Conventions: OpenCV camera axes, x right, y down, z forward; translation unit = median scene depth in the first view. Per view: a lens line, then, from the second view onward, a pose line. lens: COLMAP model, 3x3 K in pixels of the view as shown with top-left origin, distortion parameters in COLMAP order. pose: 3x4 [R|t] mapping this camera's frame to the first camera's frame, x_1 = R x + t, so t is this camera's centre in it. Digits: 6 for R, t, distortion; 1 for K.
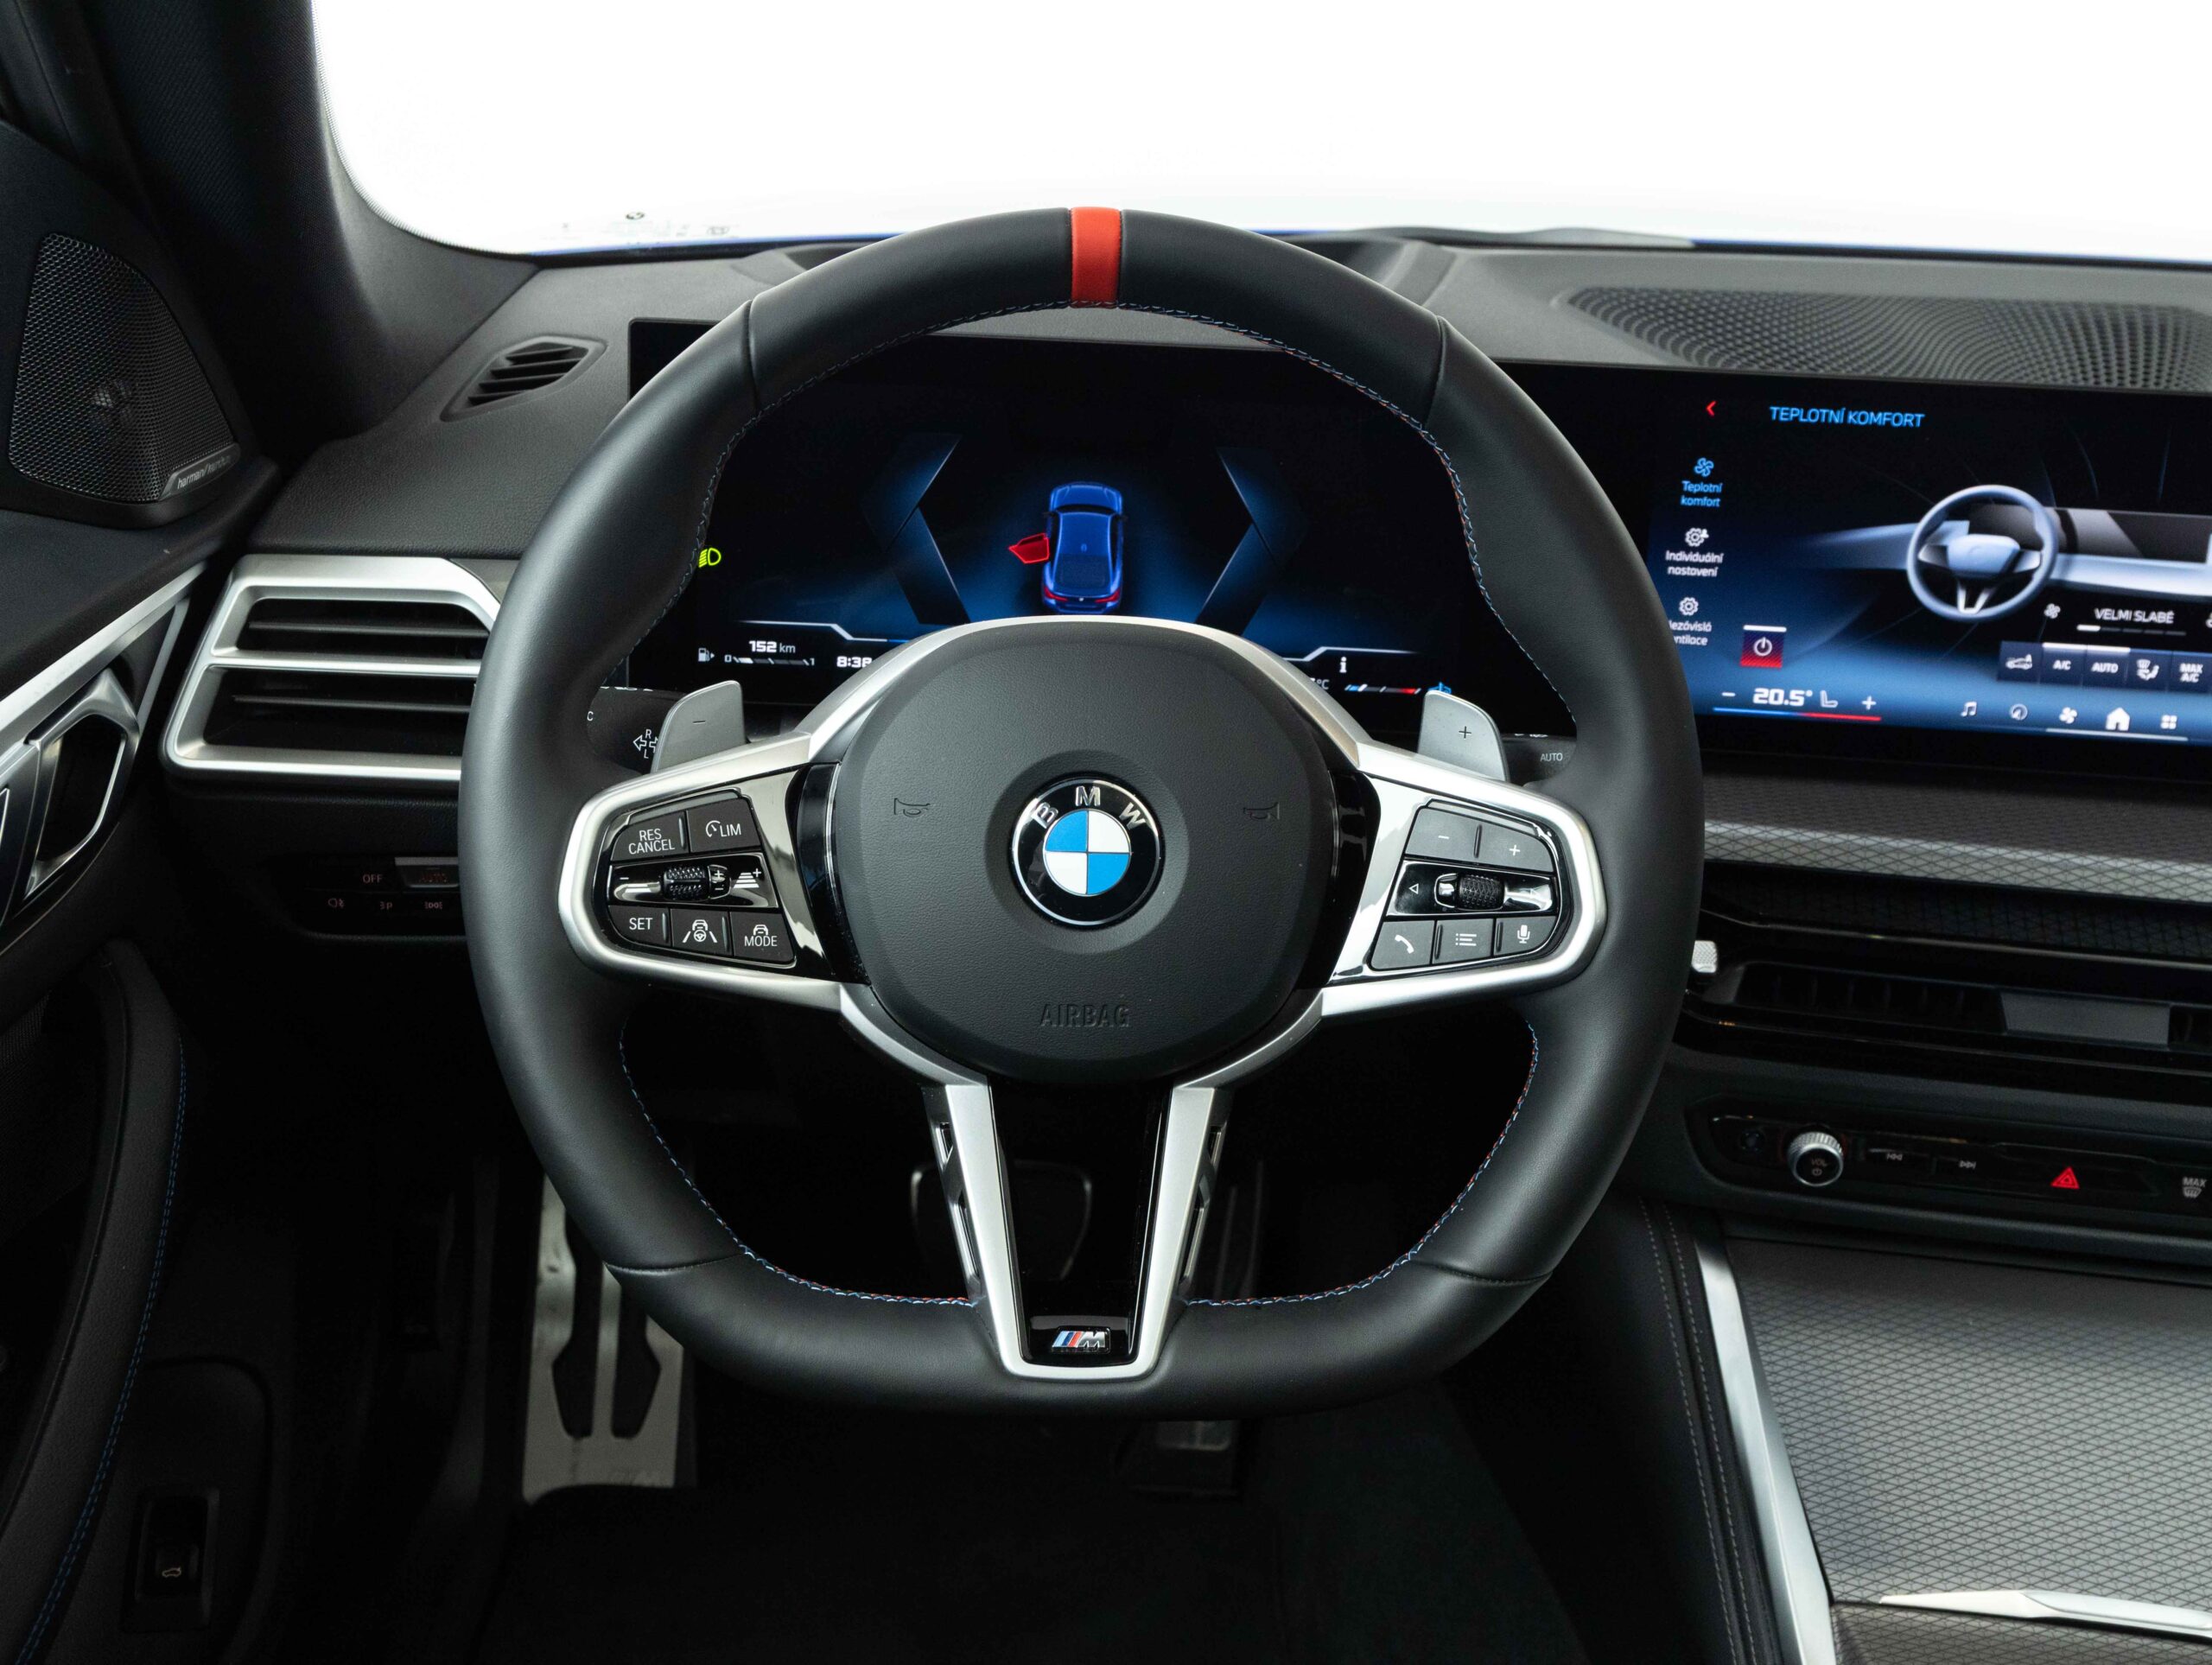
lens RADIAL K [[2147.4, 0, 1119.9], [0, 2147.4, 830.5], [0, 0, 1]] dist [0.023460, 0.000000]
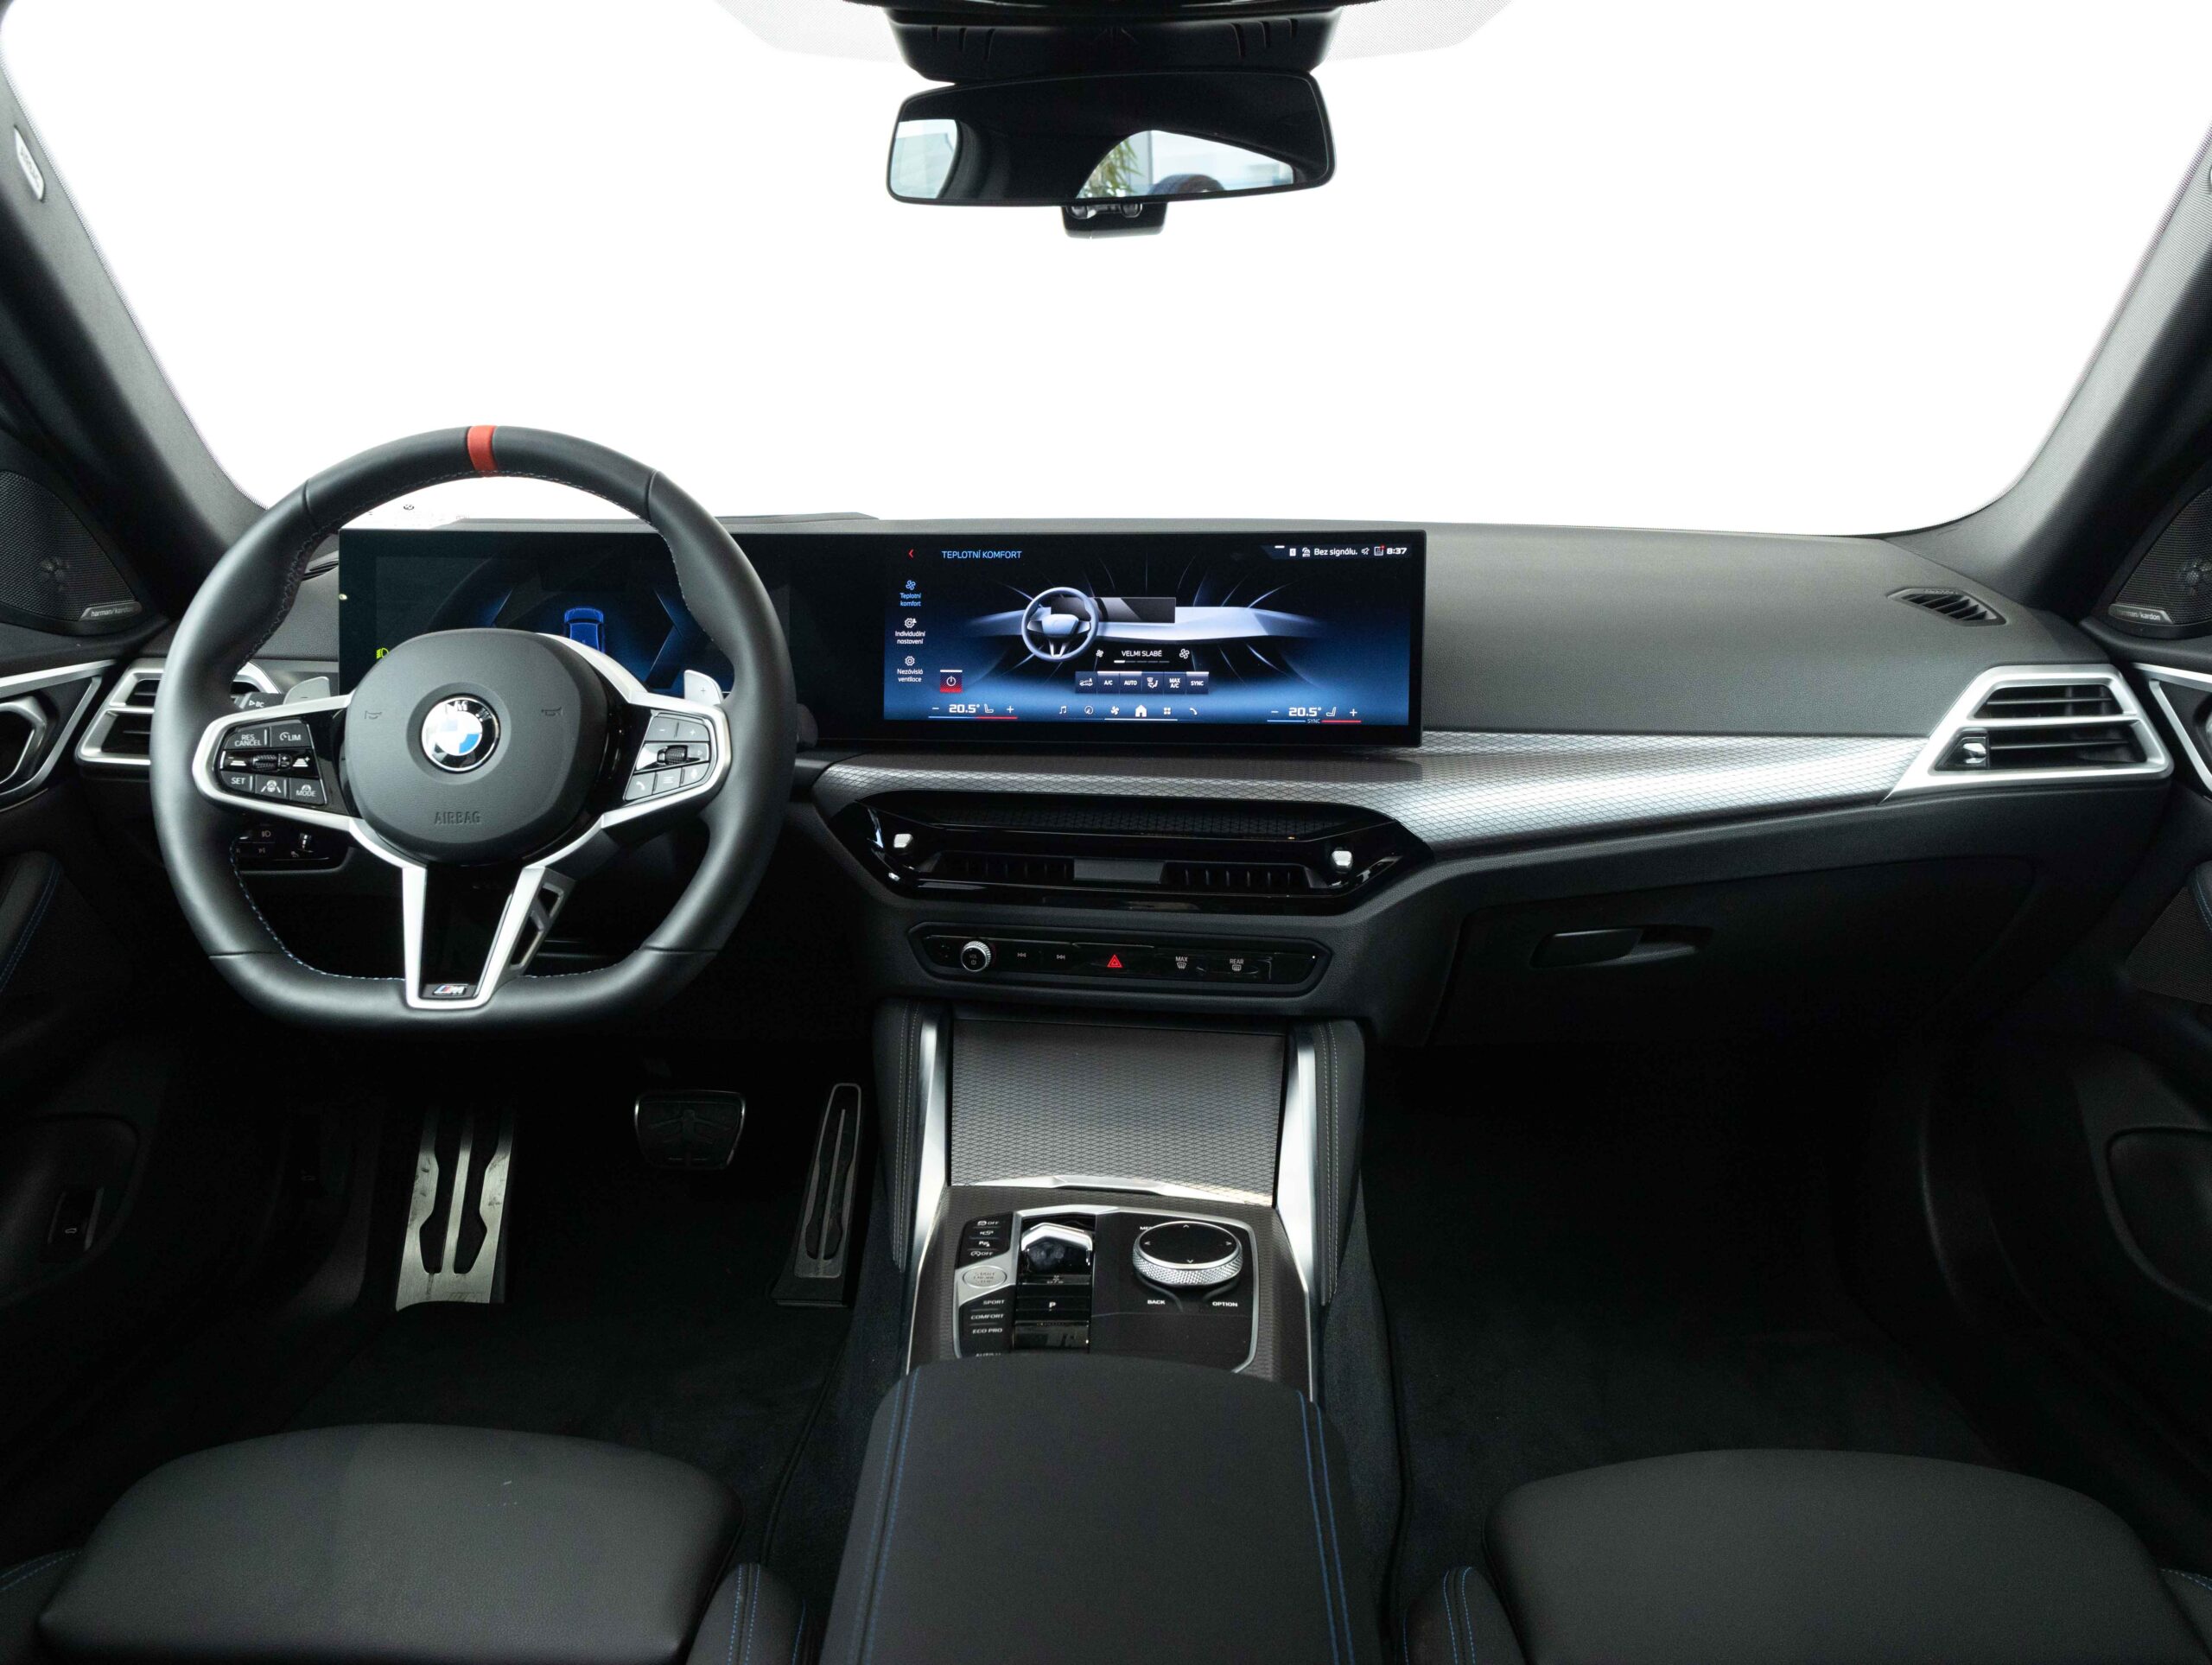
lens RADIAL K [[1496.1, 0, 1076.5], [0, 1496.1, 825.7], [0, 0, 1]] dist [-0.014478, -0.003236]
pose [[0.998935, -0.032578, -0.032665, 0.451969], [0.026317, 0.983945, -0.176520, 0.267101], [0.037891, 0.175473, 0.983755, -0.224247]]
